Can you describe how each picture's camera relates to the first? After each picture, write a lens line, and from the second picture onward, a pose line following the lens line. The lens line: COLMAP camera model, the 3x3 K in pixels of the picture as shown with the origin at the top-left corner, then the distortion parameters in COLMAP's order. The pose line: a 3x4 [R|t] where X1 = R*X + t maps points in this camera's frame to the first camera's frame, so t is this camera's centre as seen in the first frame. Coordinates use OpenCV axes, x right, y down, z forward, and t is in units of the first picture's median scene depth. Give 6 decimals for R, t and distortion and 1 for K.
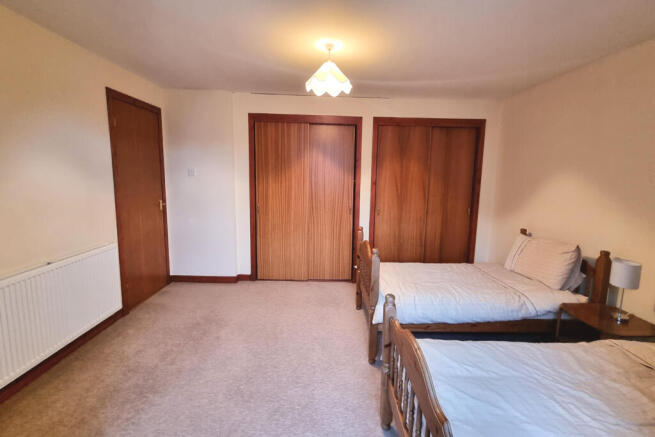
lens RADIAL K [[265.4, 0, 327.5], [0, 265.4, 197.5], [0, 0, 1]] dist [-0.001030, -0.000068]
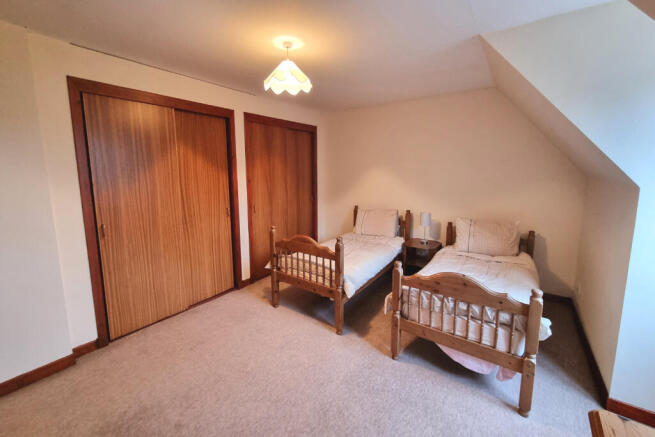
lens RADIAL K [[268.2, 0, 326.6], [0, 268.2, 194.9], [0, 0, 1]] dist [0.001247, 0.000108]
pose [[0.600360, -0.103431, 0.793013, -0.440705], [0.085274, 0.994227, 0.065117, -0.042921], [-0.795170, 0.028529, 0.605715, 0.181662]]
